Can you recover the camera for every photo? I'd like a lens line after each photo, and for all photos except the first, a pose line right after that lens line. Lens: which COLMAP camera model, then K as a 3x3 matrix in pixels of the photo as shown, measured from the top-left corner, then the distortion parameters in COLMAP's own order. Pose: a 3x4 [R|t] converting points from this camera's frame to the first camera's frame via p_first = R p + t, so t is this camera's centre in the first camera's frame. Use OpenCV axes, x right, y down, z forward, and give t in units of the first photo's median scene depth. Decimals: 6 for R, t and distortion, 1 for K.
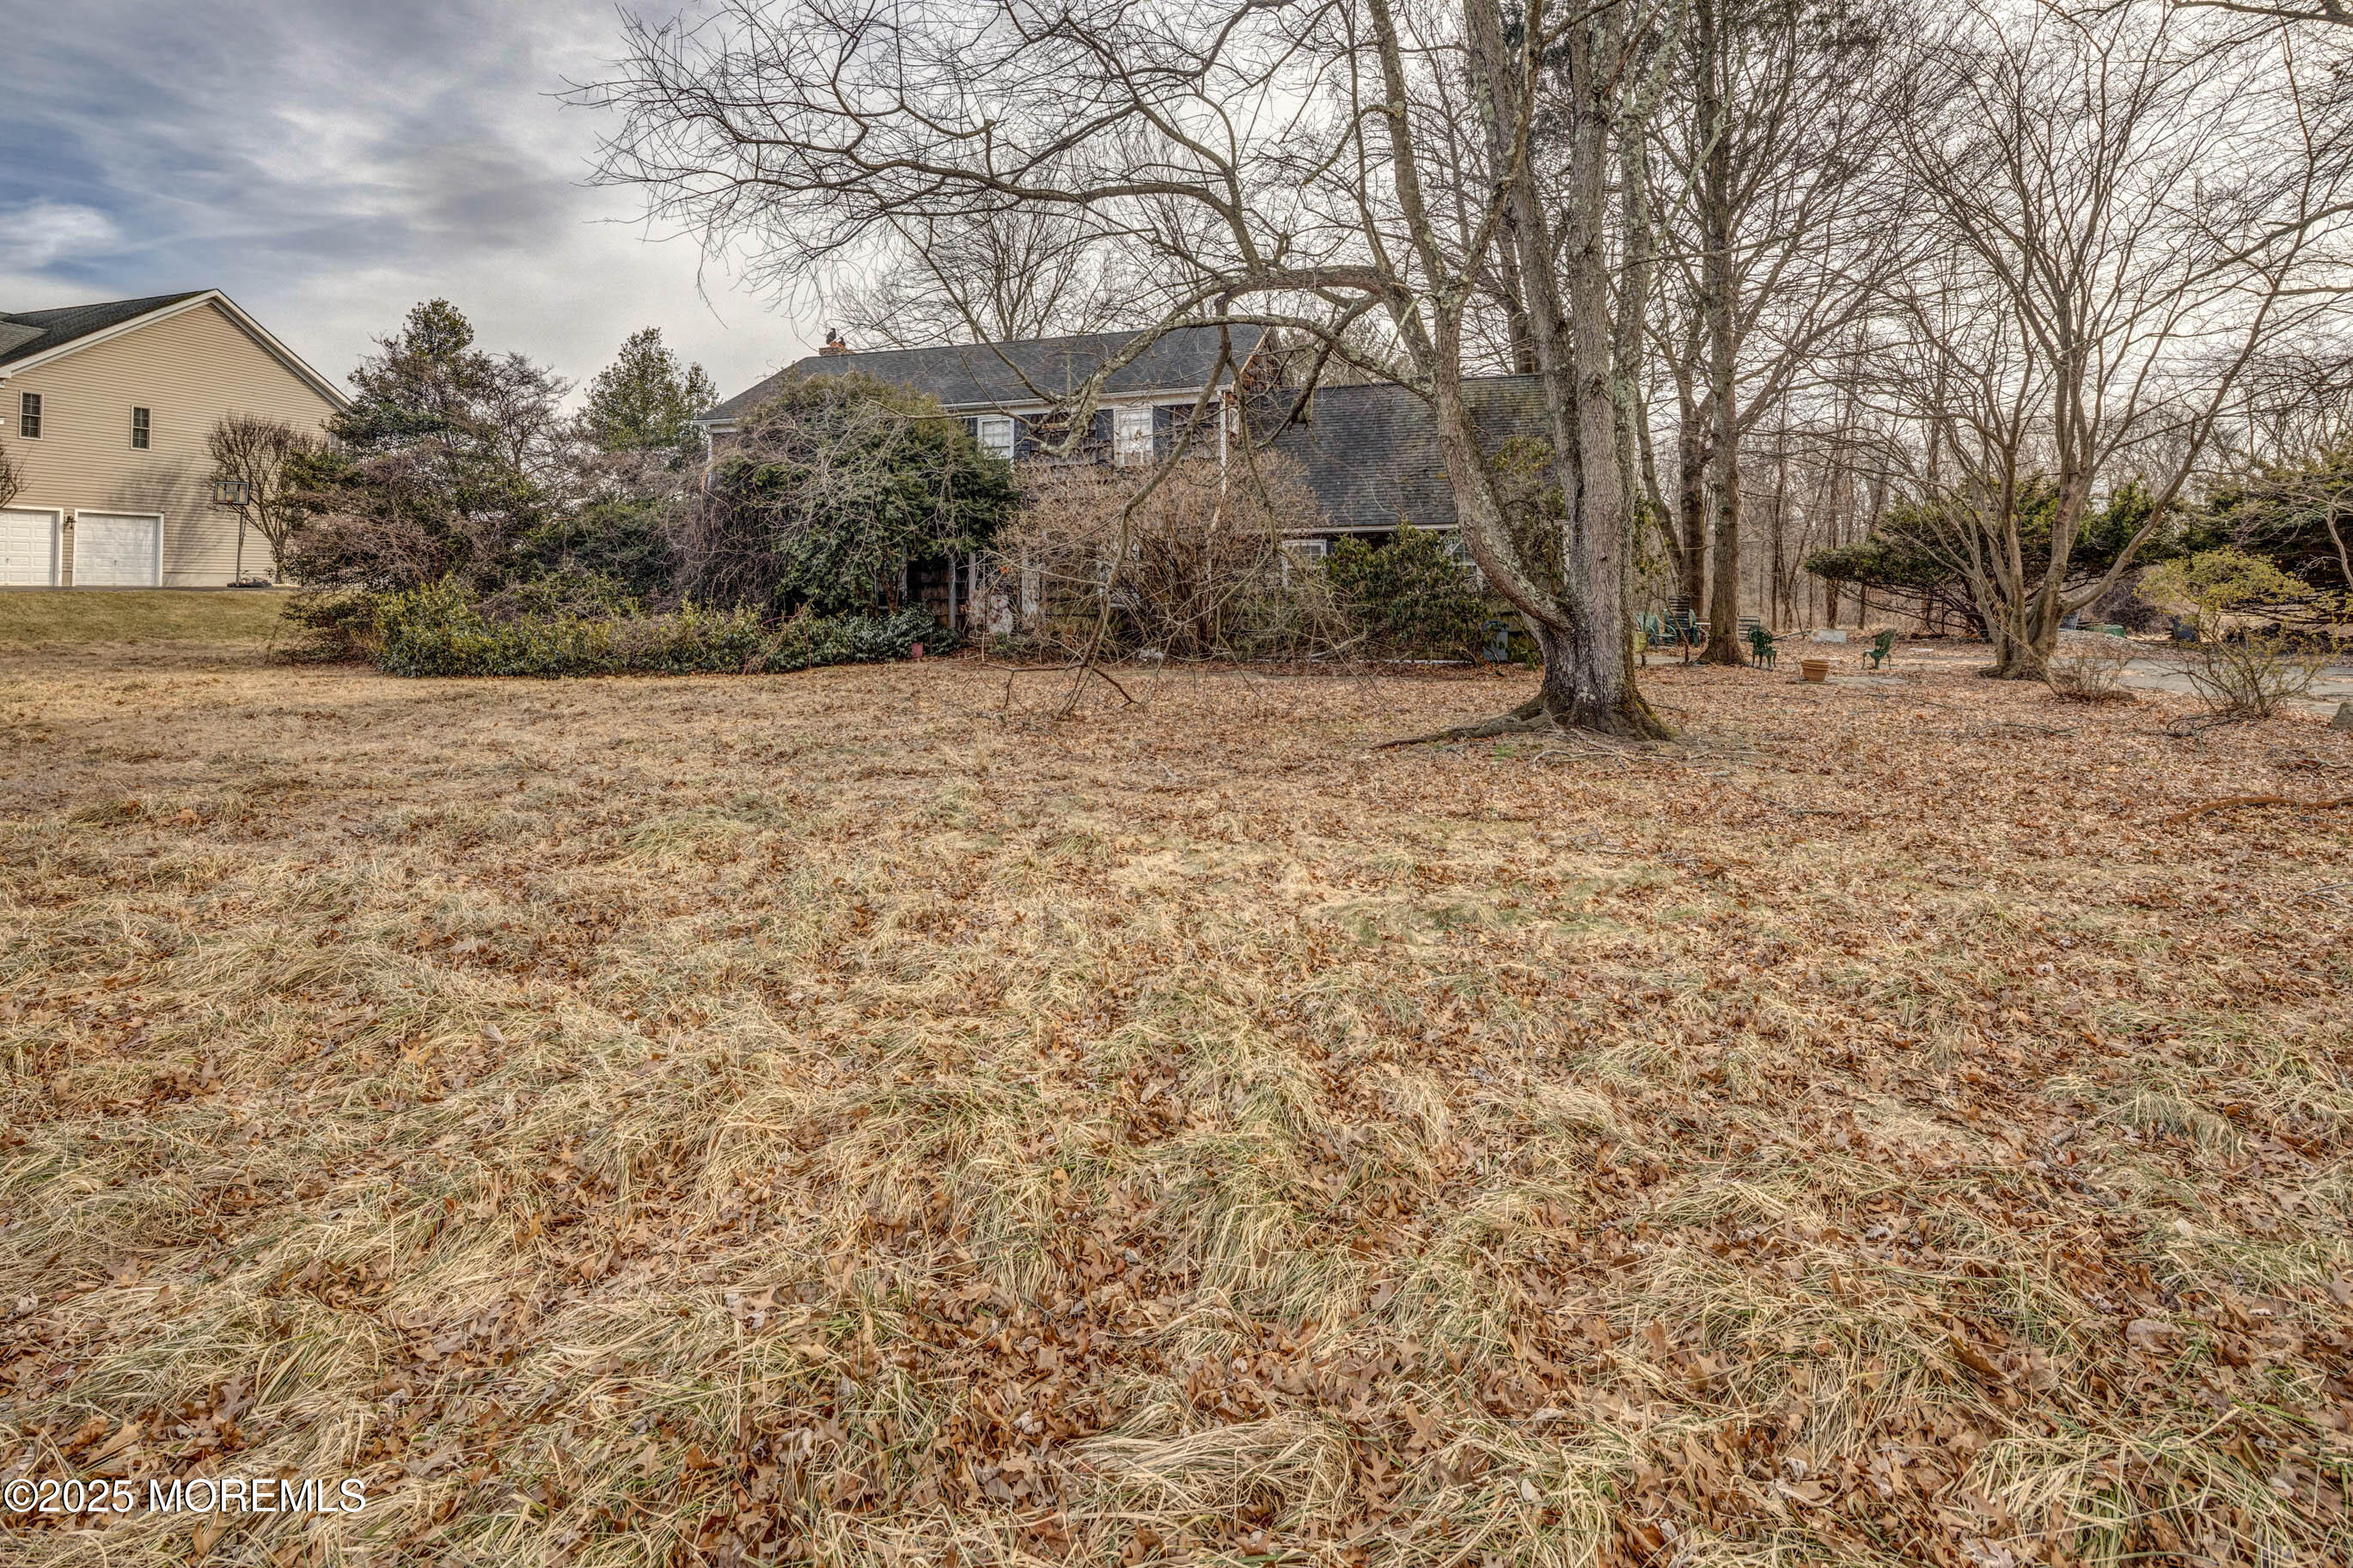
lens RADIAL K [[1249.4, 0, 1176.0], [0, 1249.4, 720.1], [0, 0, 1]] dist [-0.000185, -0.000394]
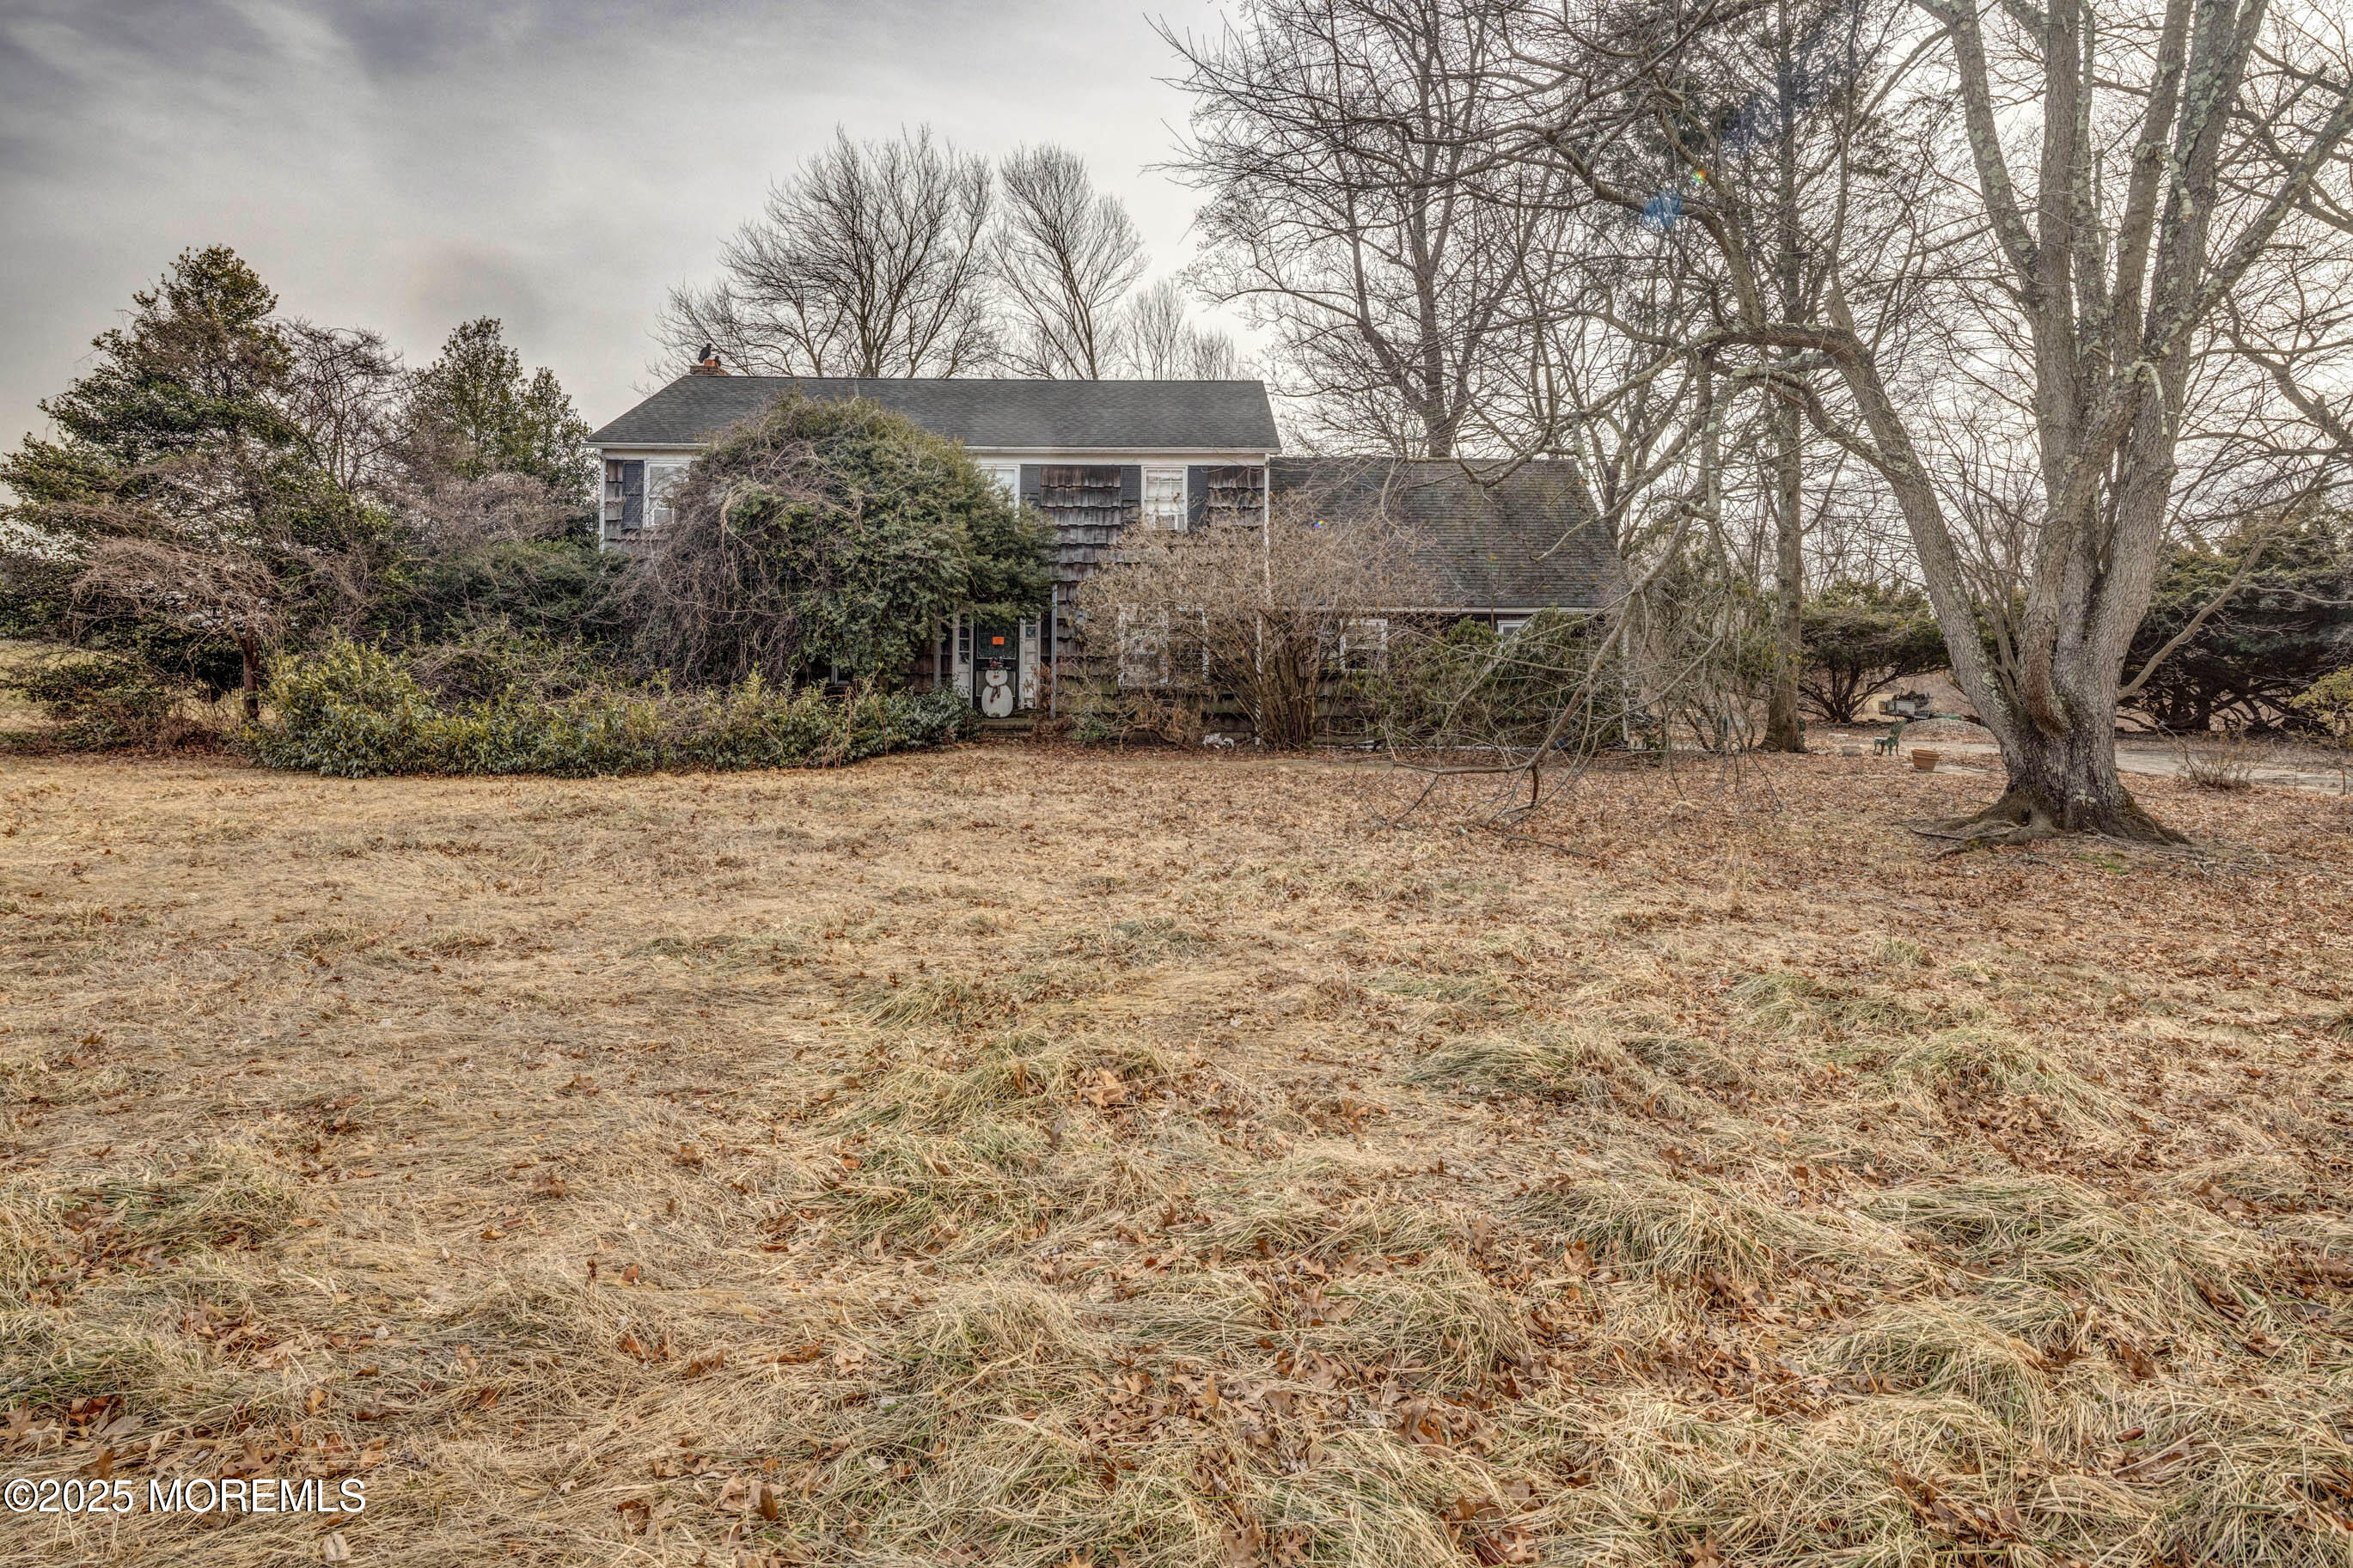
lens RADIAL K [[1249.4, 0, 1176.0], [0, 1249.4, 720.1], [0, 0, 1]] dist [-0.000185, -0.000394]
pose [[0.942126, 0.005264, 0.335217, -0.319711], [0.013183, 0.998522, -0.052731, -0.018450], [-0.334999, 0.054099, 0.940664, 0.152605]]
